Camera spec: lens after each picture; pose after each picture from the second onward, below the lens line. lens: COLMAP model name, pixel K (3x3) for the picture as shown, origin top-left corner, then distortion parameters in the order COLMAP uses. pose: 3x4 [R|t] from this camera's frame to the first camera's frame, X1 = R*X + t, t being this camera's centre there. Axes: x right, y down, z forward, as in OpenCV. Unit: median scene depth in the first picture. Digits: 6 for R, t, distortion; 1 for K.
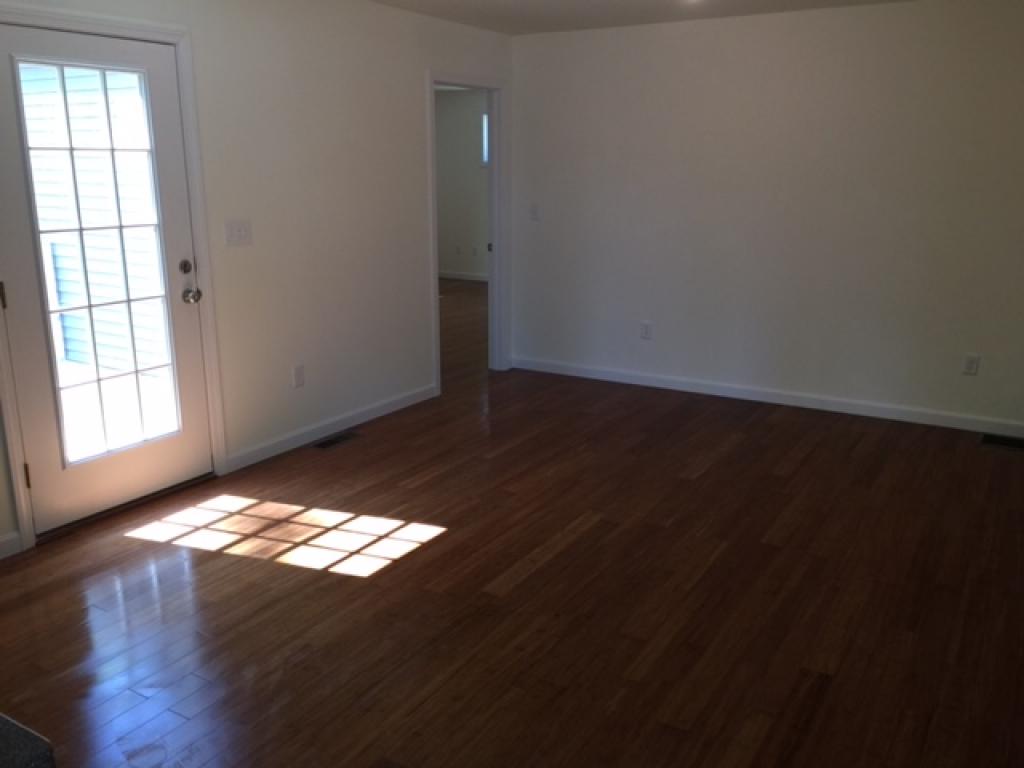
lens RADIAL K [[878.8, 0, 512.0], [0, 878.8, 384.0], [0, 0, 1]] dist [0.056098, 0.000057]
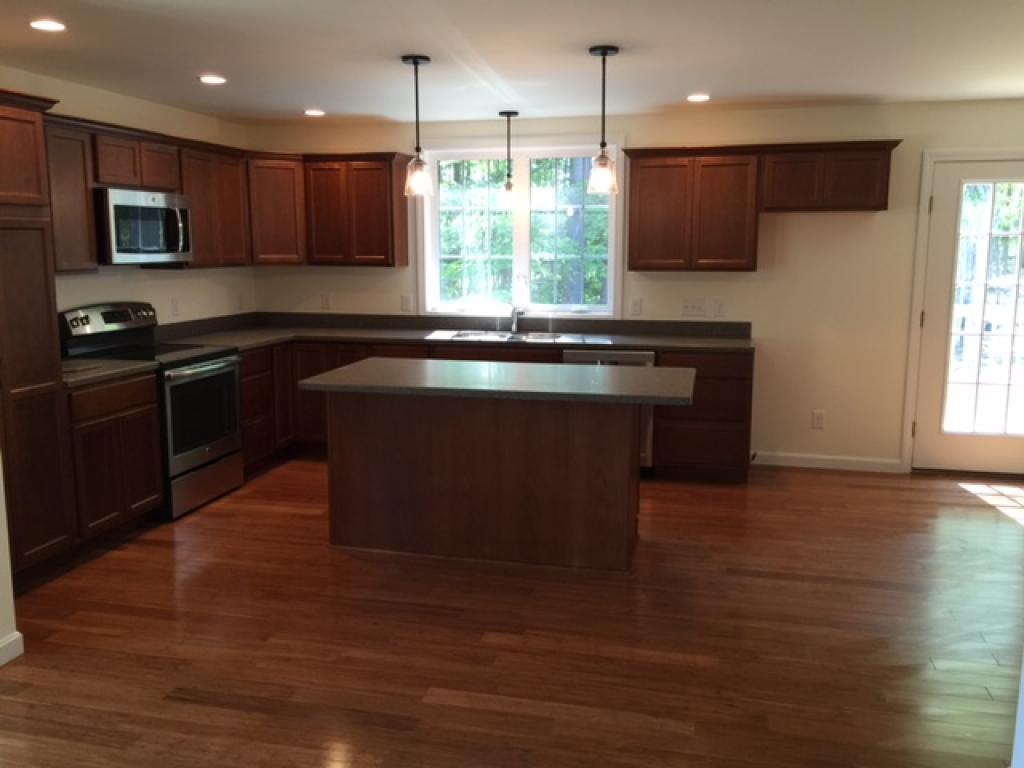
lens RADIAL K [[878.8, 0, 512.0], [0, 878.8, 384.0], [0, 0, 1]] dist [0.056098, 0.000057]
pose [[0.308134, 0.148399, -0.939697, 0.764994], [-0.232096, 0.969639, 0.077022, 0.063369], [0.922597, 0.194367, 0.333222, -0.265188]]
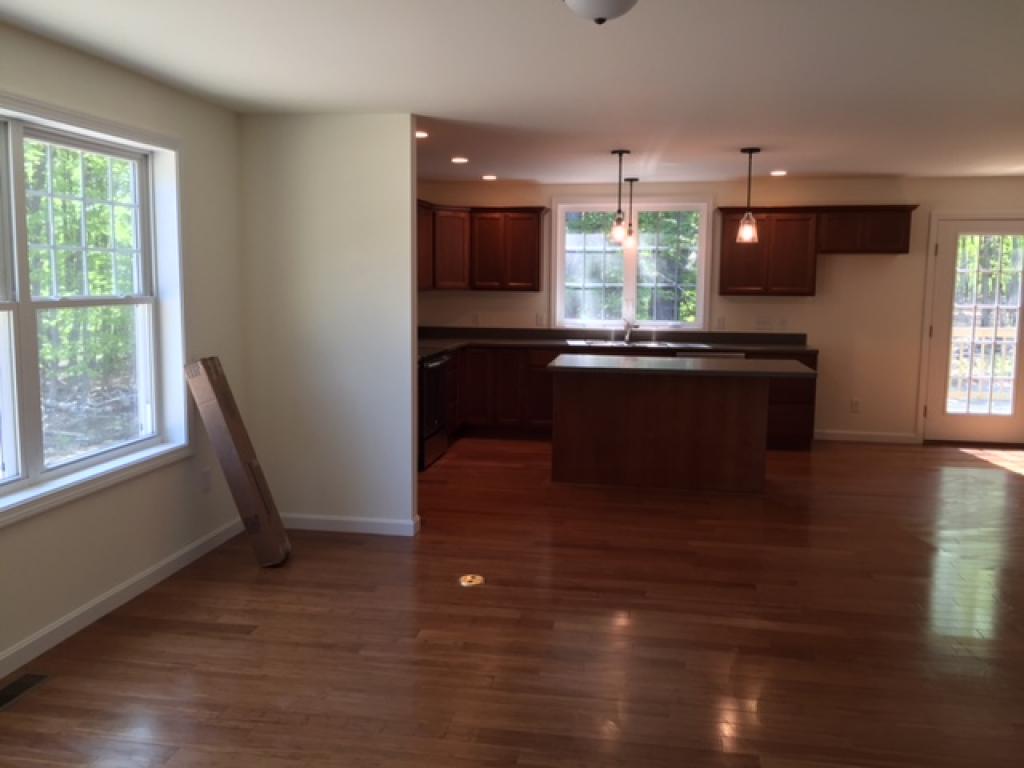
lens RADIAL K [[878.8, 0, 512.0], [0, 878.8, 384.0], [0, 0, 1]] dist [0.056098, 0.000057]
pose [[0.370052, 0.113895, -0.922003, 1.151073], [-0.235428, 0.971556, 0.025525, 0.219457], [0.898685, 0.207620, 0.386340, -0.846795]]
